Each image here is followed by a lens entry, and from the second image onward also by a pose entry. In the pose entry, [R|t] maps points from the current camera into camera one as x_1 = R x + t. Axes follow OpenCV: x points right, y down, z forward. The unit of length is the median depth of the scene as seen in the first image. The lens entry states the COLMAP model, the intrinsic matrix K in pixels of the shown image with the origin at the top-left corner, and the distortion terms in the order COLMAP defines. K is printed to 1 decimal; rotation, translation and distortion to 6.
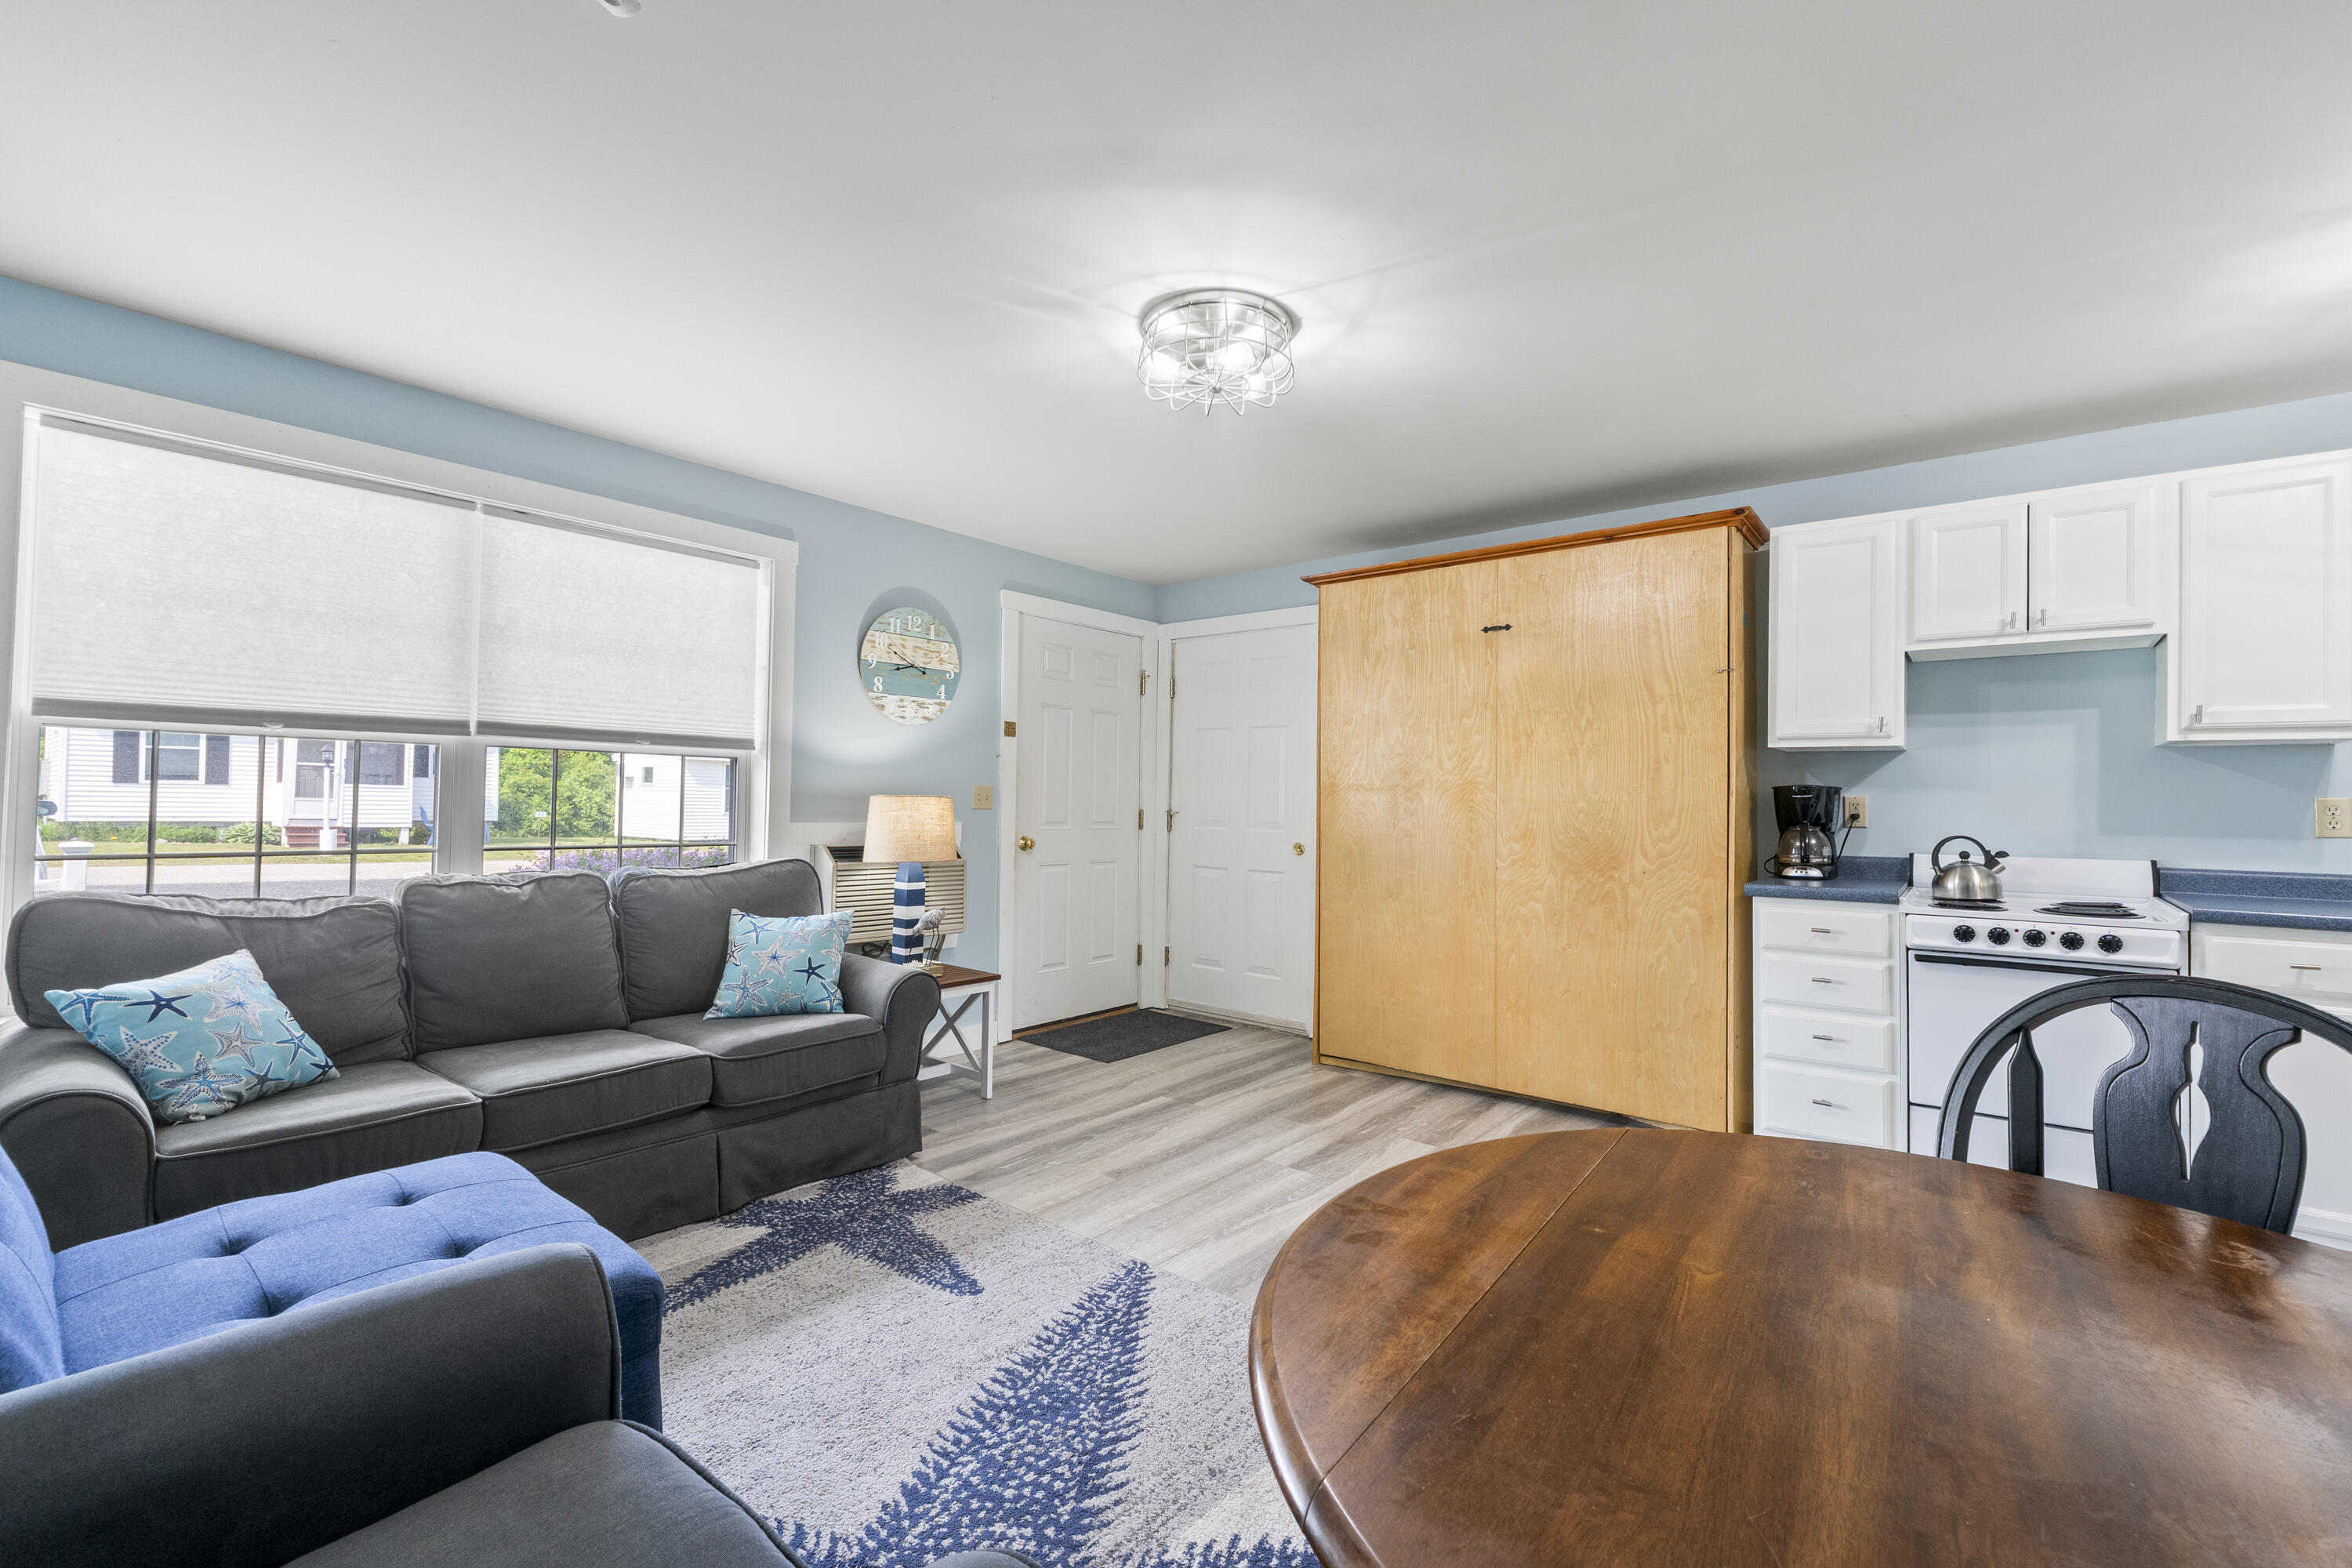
lens RADIAL K [[992.9, 0, 1174.5], [0, 992.9, 782.4], [0, 0, 1]] dist [-0.006544, -0.000378]
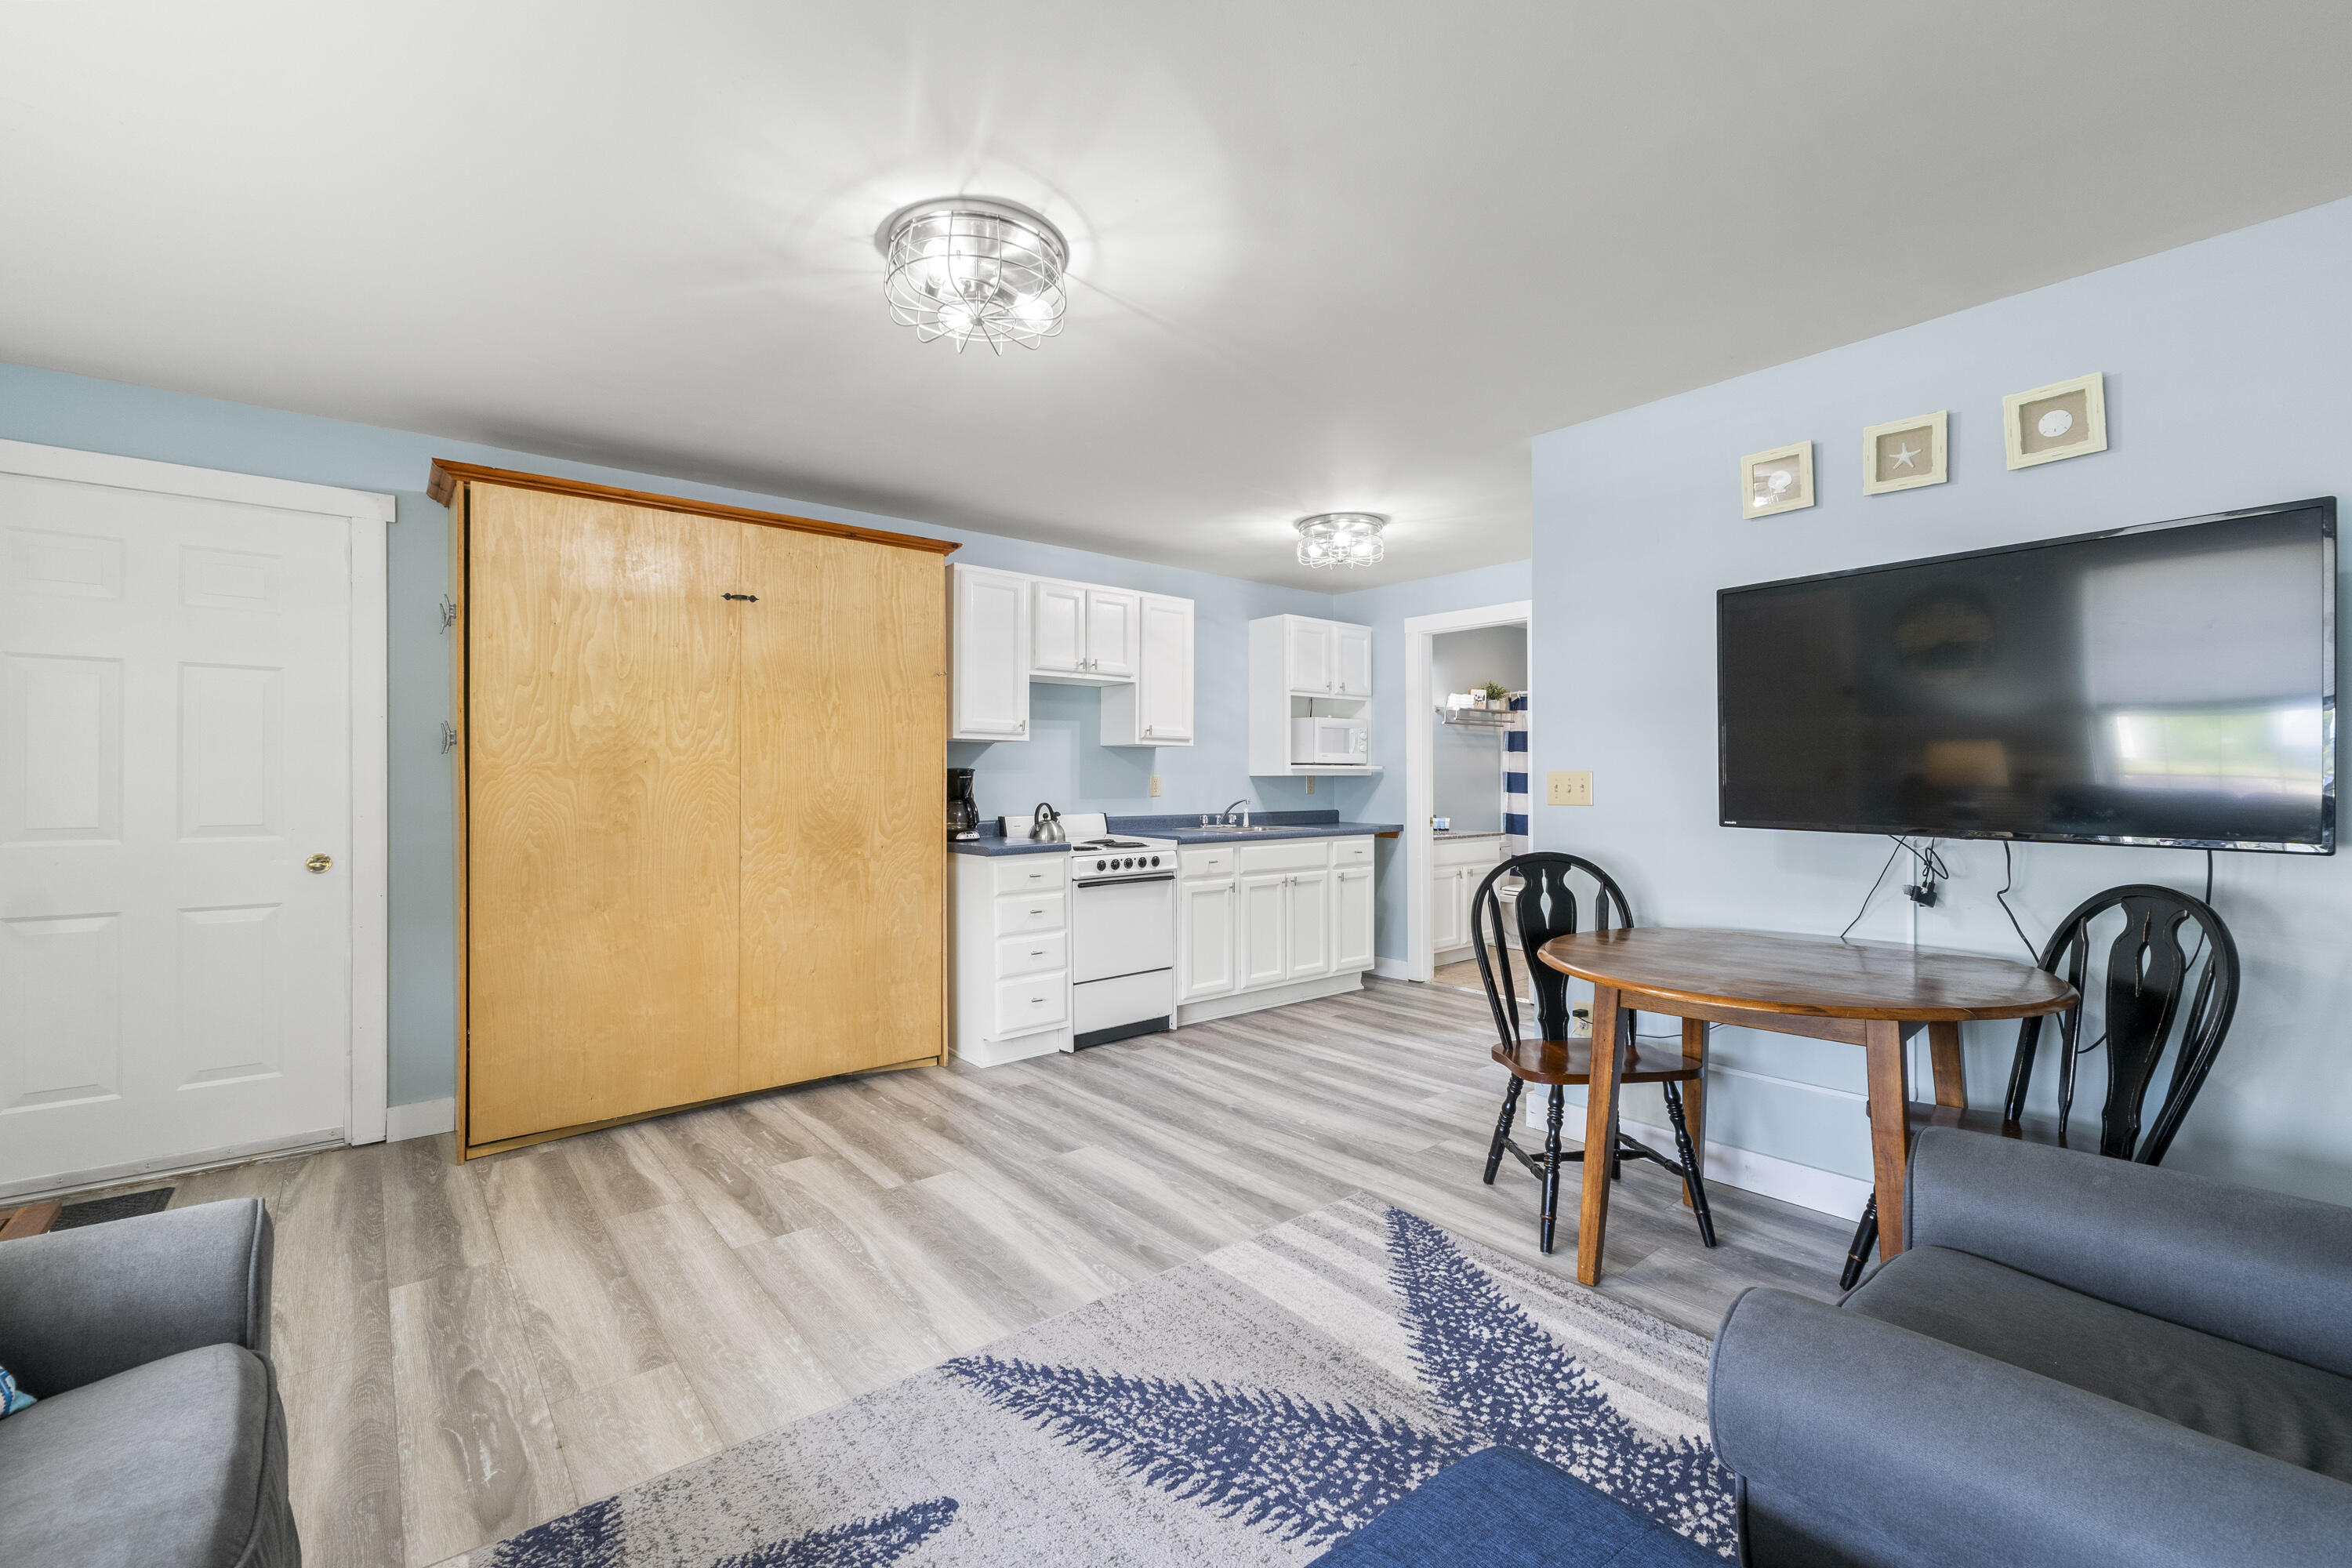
lens RADIAL K [[992.9, 0, 1175.1], [0, 992.9, 780.6], [0, 0, 1]] dist [-0.006544, -0.000378]
pose [[0.181917, -0.017043, 0.983166, -0.565394], [-0.014383, 0.999697, 0.019990, -0.010453], [-0.983209, -0.017777, 0.181617, 0.480482]]
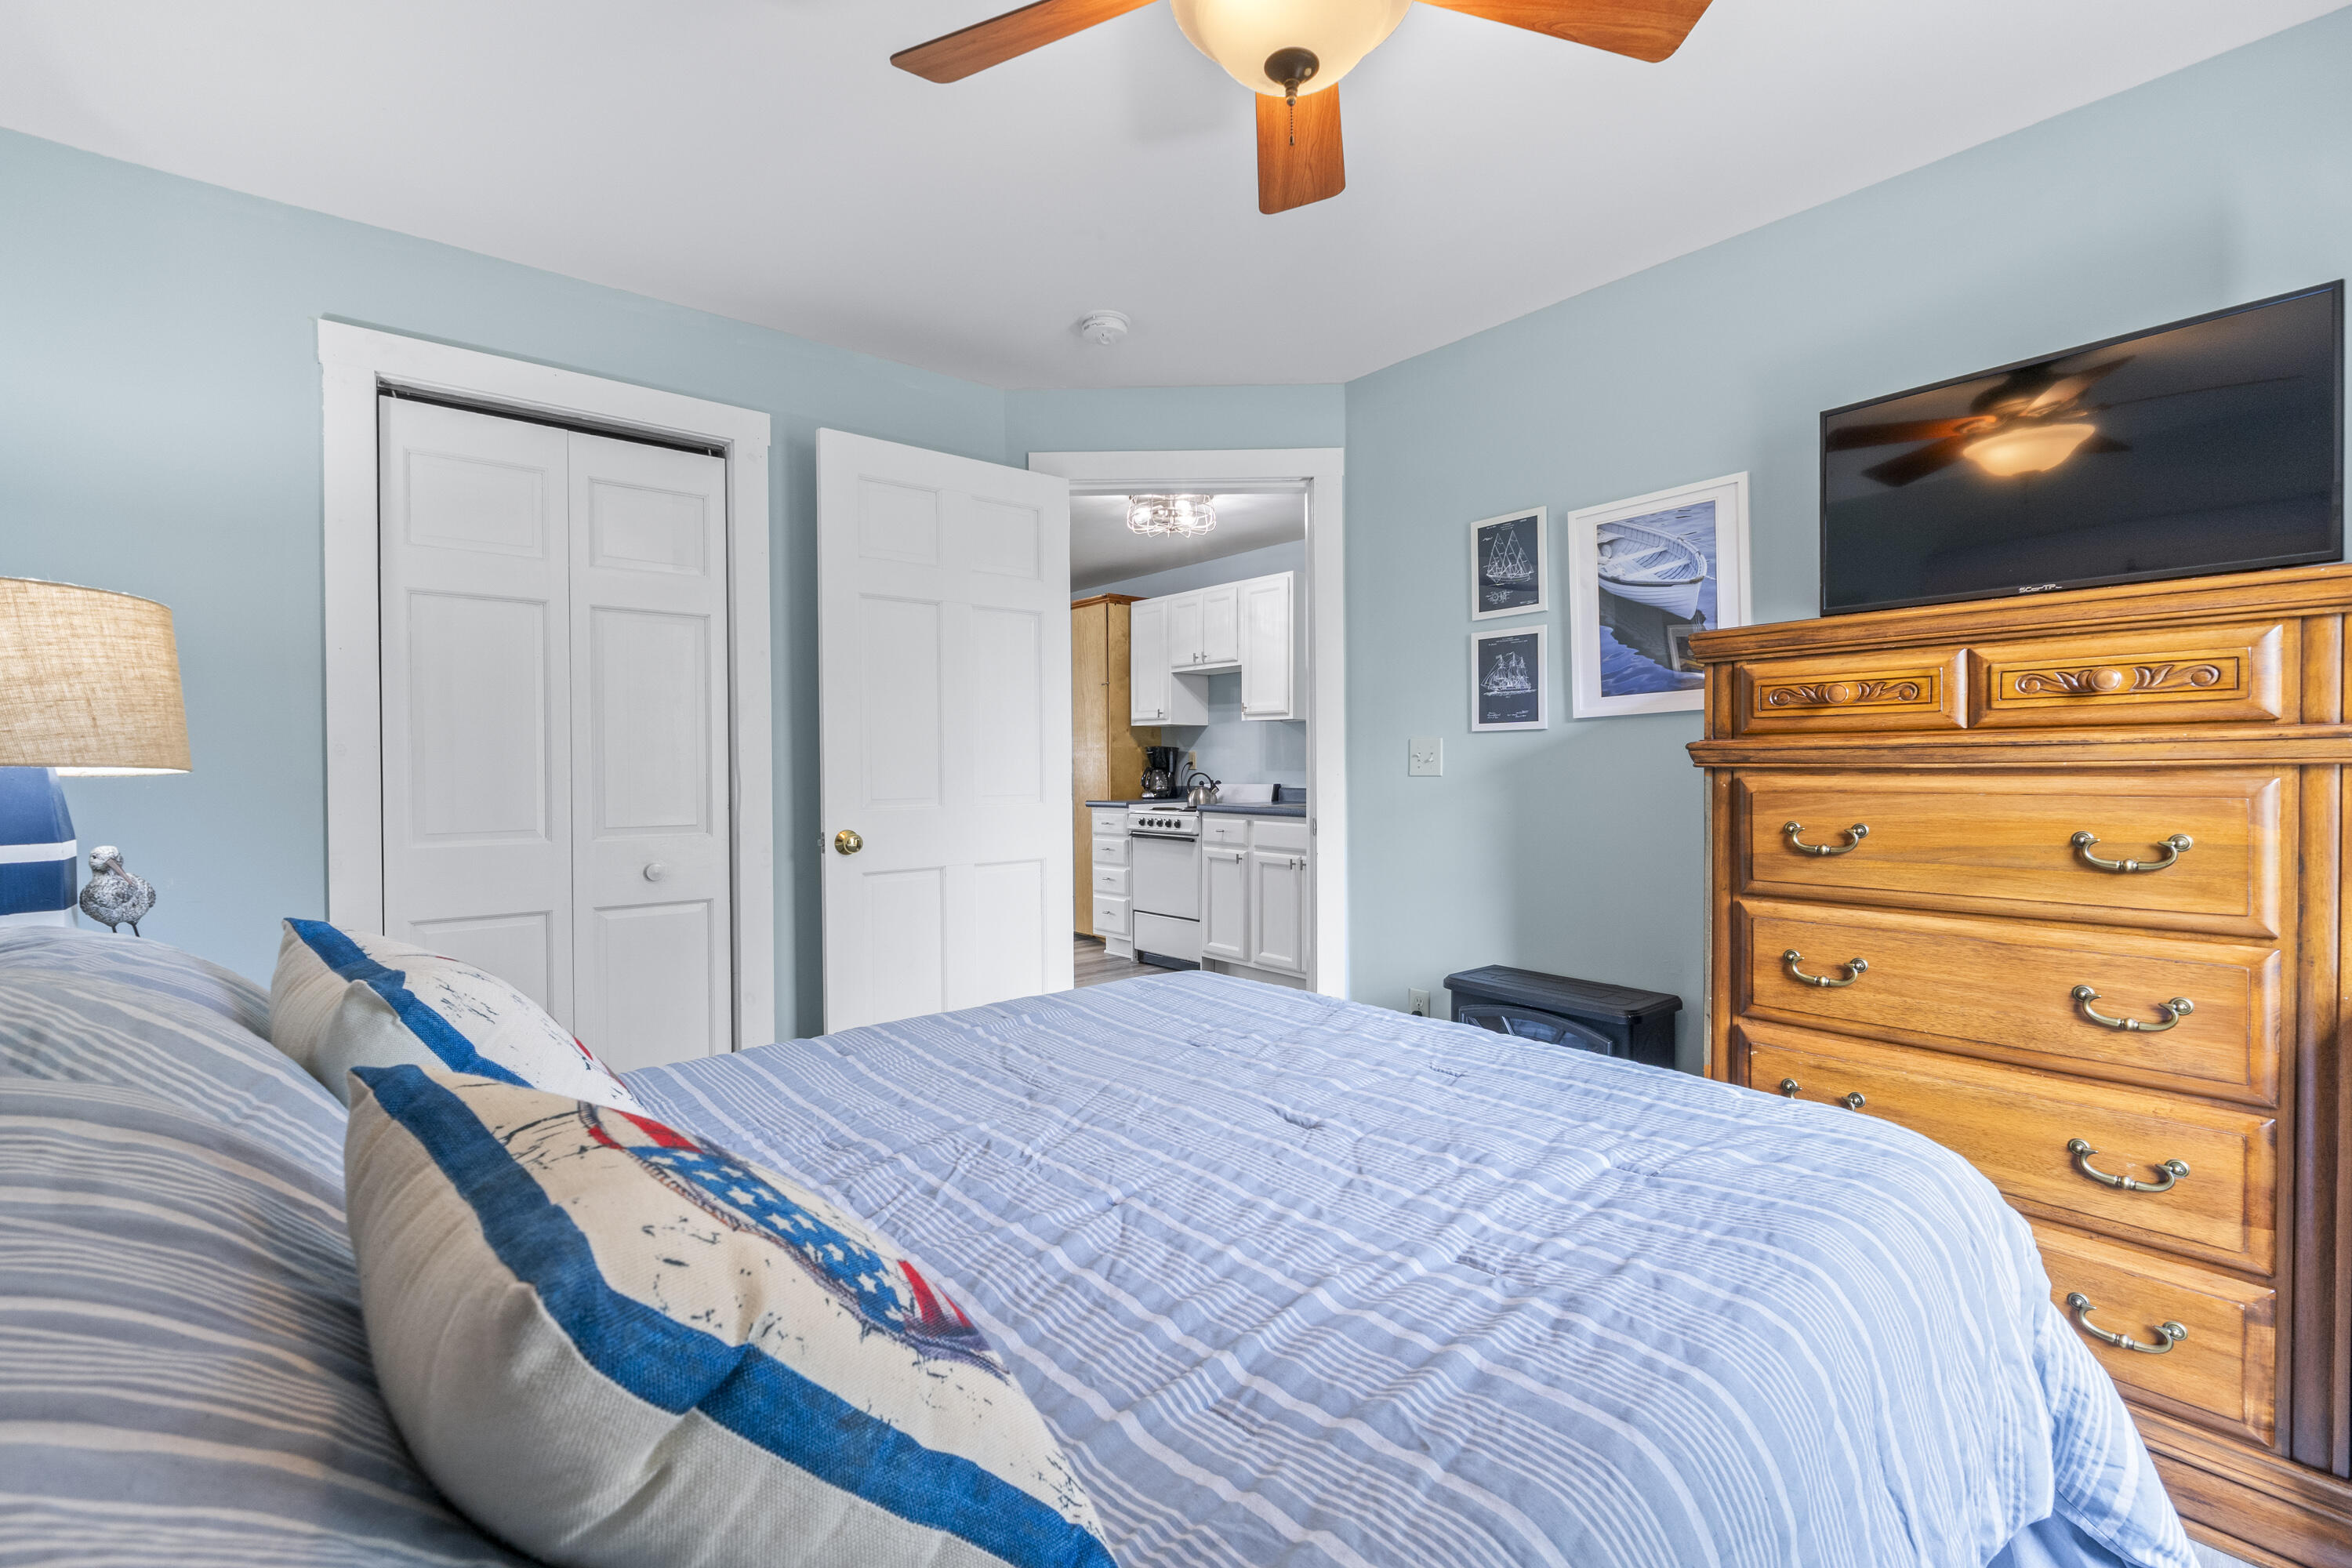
lens RADIAL K [[992.9, 0, 1178.2], [0, 992.9, 771.8], [0, 0, 1]] dist [-0.006544, -0.000378]
pose [[0.986629, -0.019824, -0.161769, 0.939941], [0.024215, 0.999389, 0.025216, 0.003442], [0.161171, -0.028796, 0.986506, -0.742821]]
